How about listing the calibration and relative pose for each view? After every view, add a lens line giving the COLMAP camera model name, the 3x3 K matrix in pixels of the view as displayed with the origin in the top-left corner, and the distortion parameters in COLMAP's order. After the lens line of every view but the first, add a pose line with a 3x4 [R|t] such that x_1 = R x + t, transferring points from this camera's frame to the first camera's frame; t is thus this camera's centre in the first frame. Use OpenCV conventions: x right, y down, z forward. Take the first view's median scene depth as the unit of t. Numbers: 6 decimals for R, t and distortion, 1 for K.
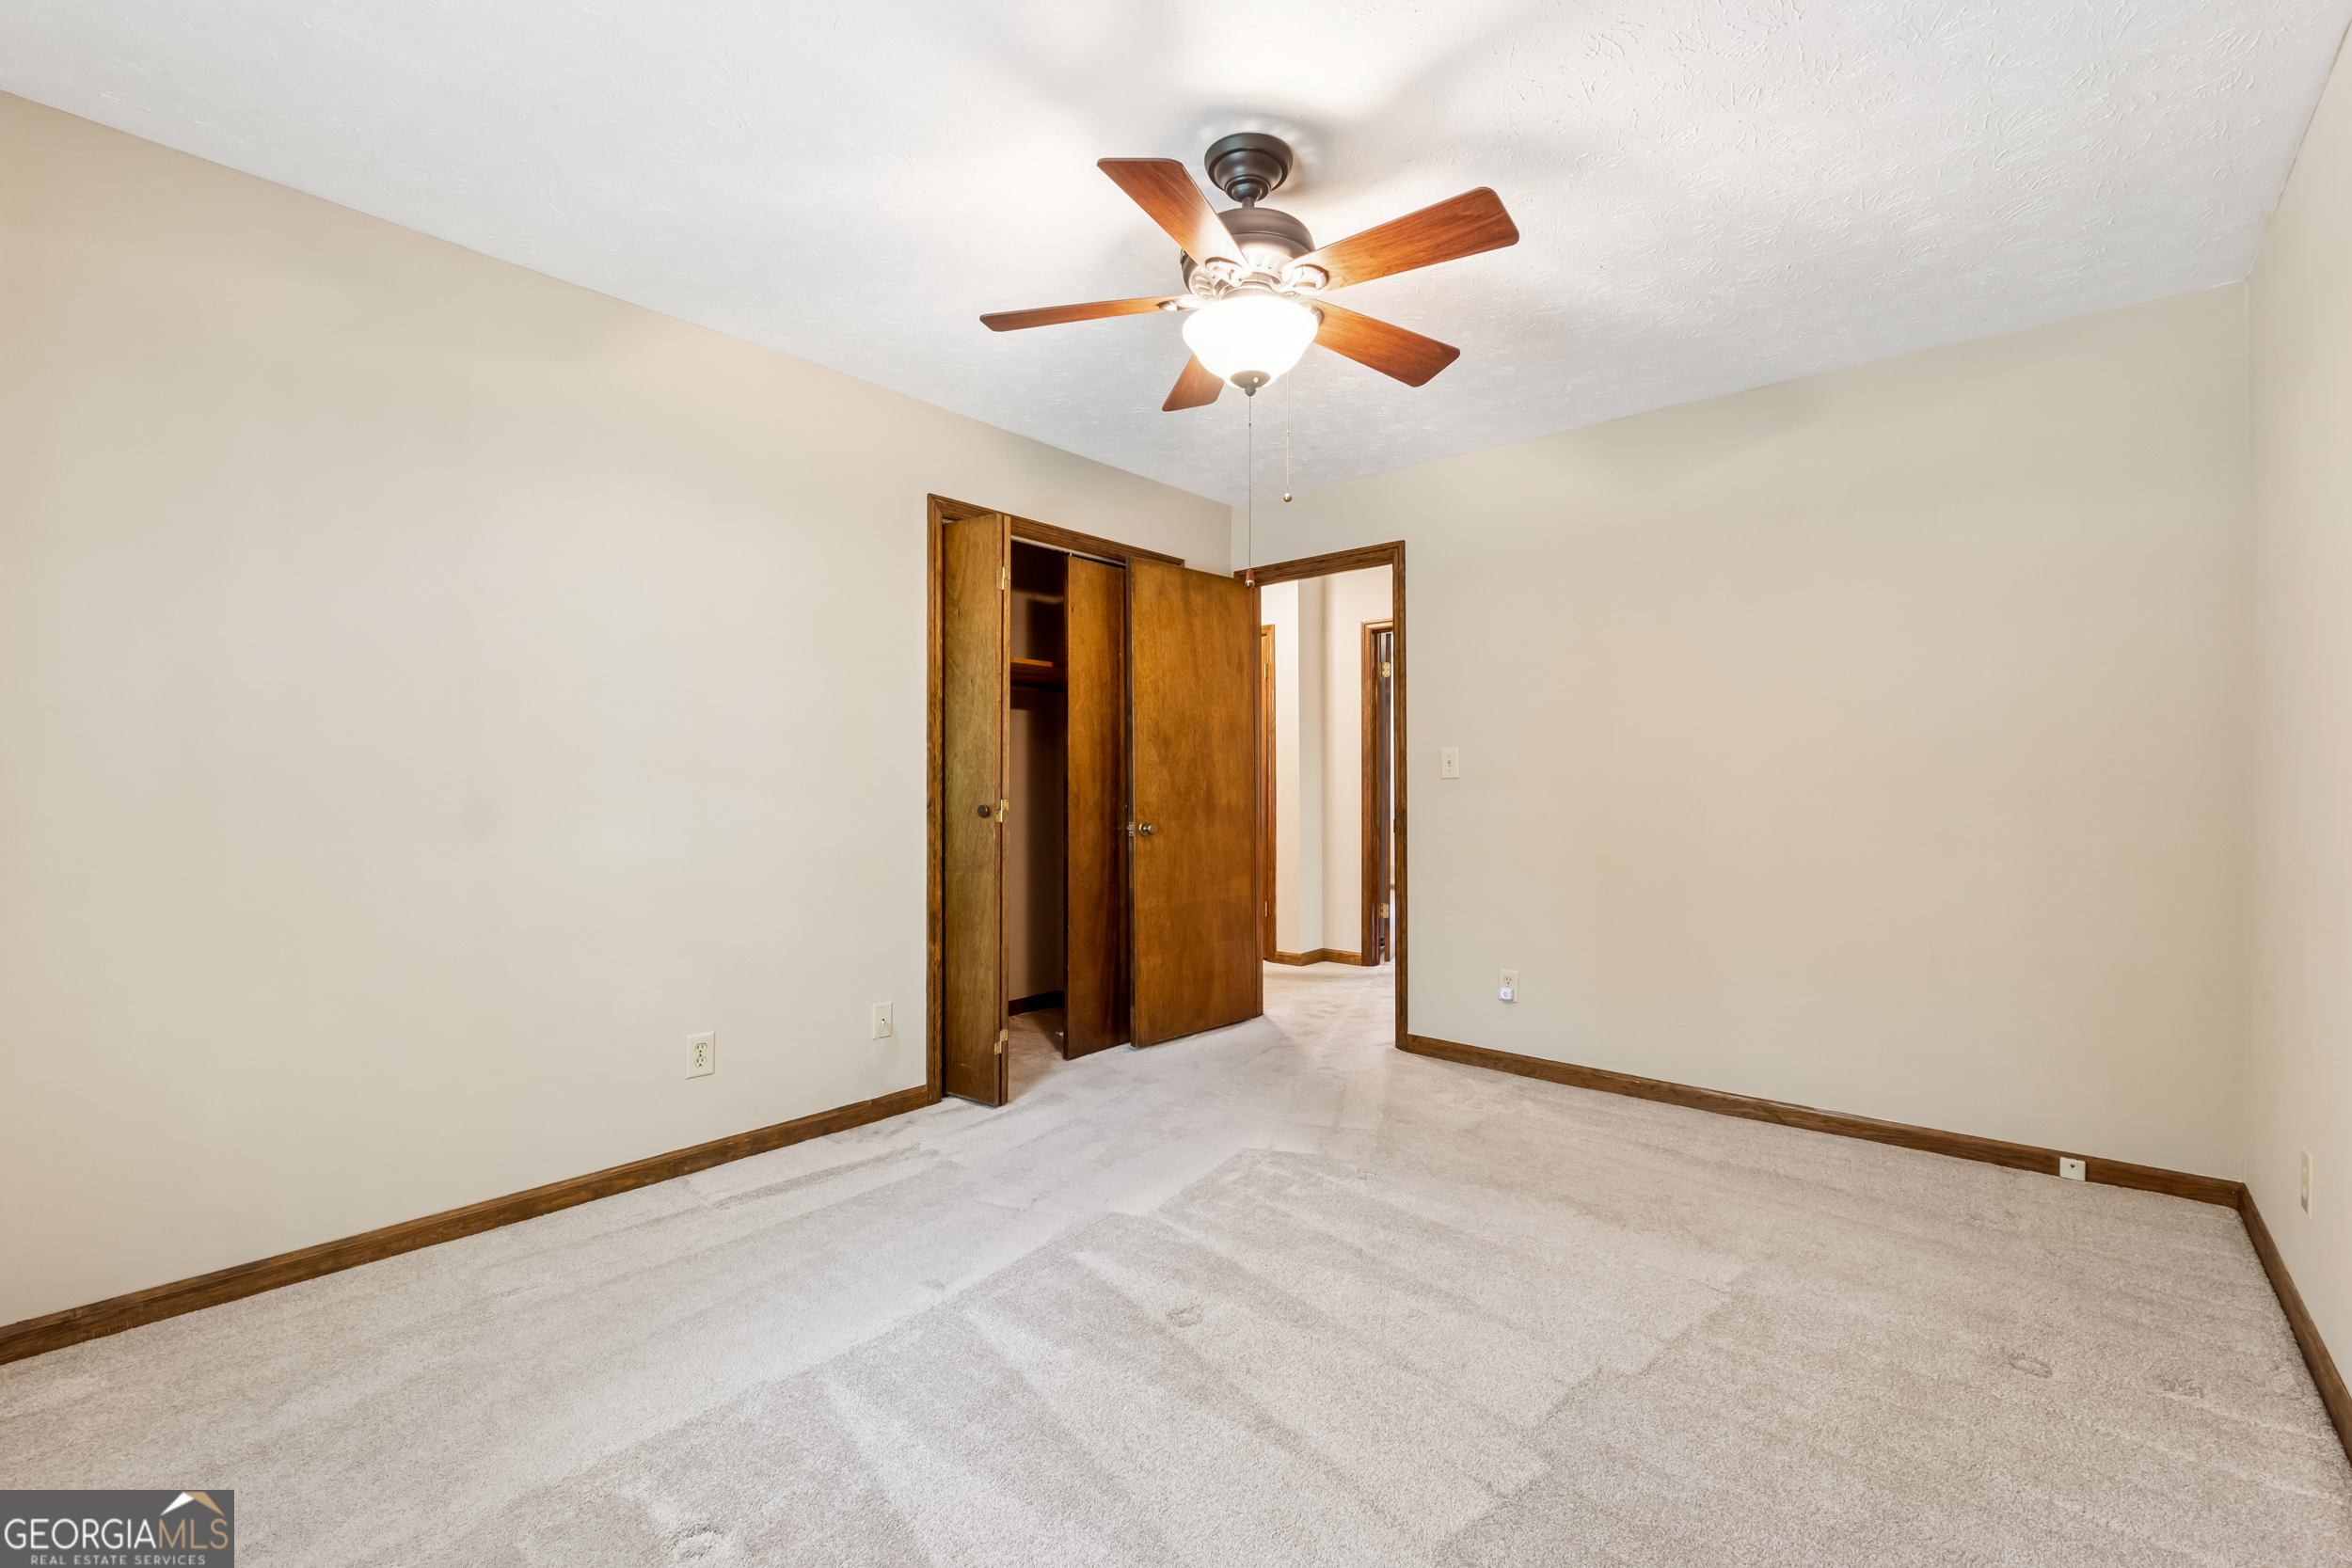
lens RADIAL K [[989.2, 0, 1184.9], [0, 989.2, 801.5], [0, 0, 1]] dist [-0.007358, 0.000272]
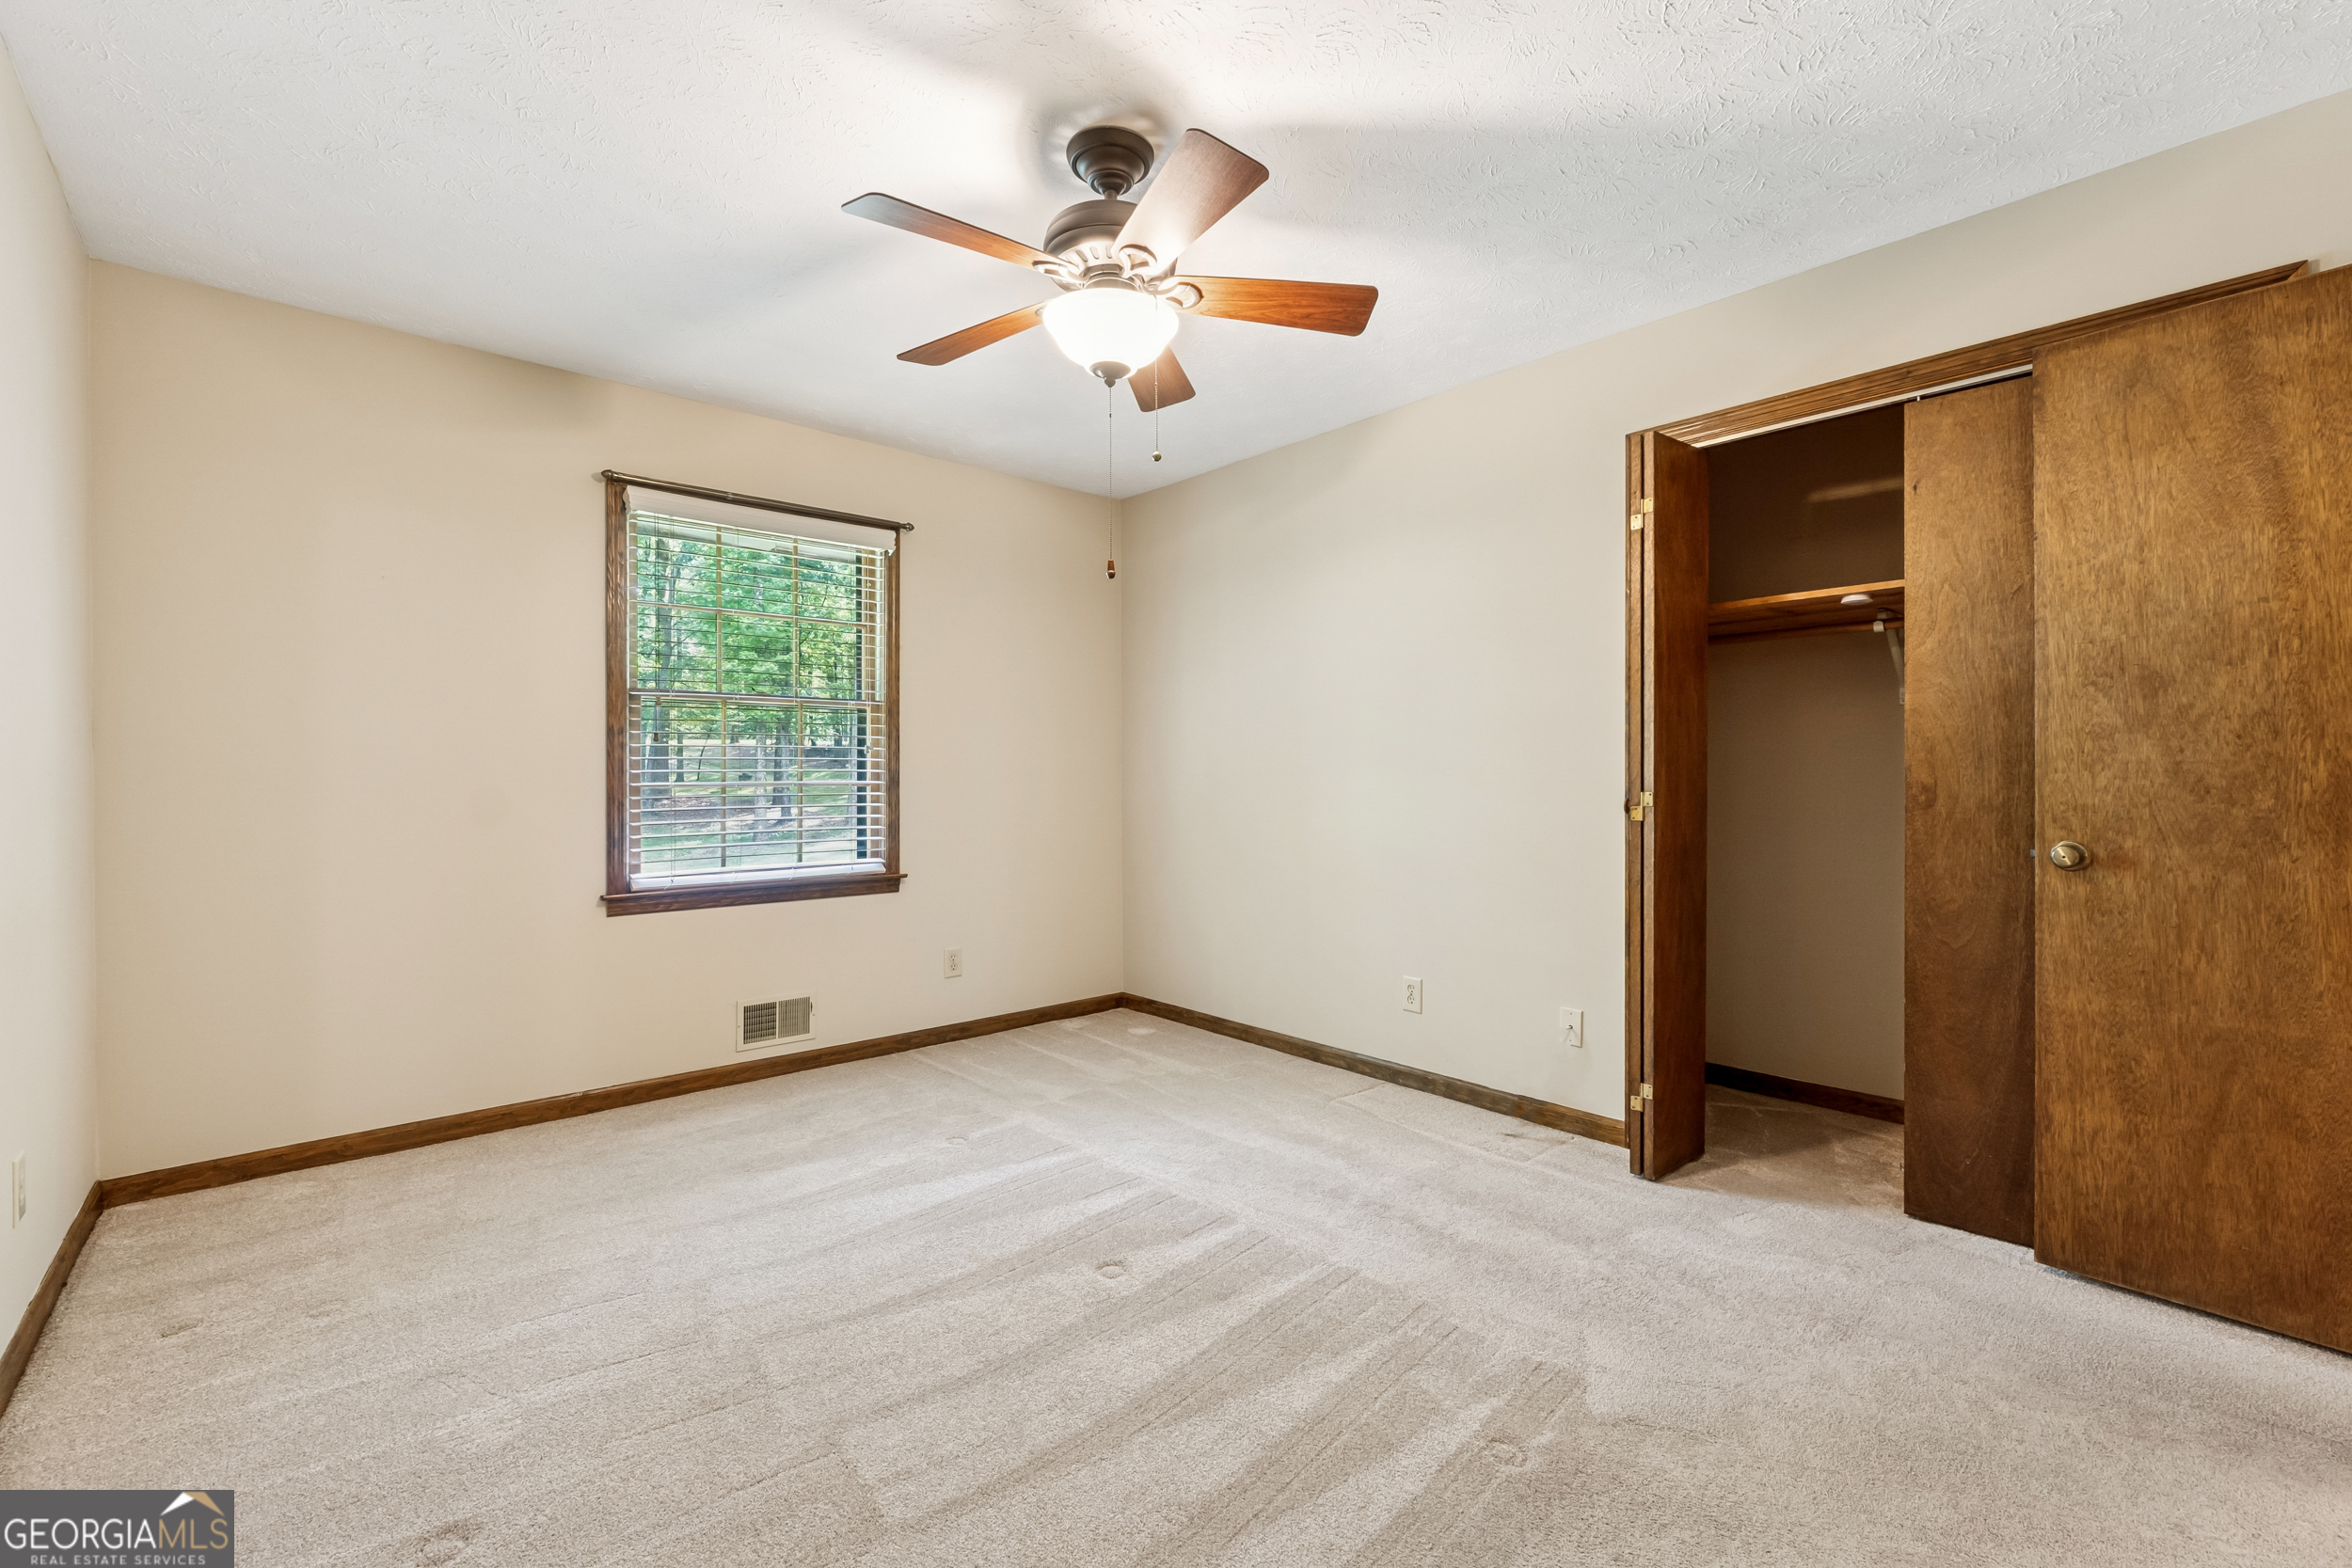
lens RADIAL K [[989.2, 0, 1189.9], [0, 989.2, 779.5], [0, 0, 1]] dist [-0.007358, 0.000272]
pose [[-0.123310, 0.003647, -0.992362, 0.519488], [-0.010734, 0.999930, 0.005008, -0.009994], [0.992310, 0.011269, -0.123262, 0.590703]]
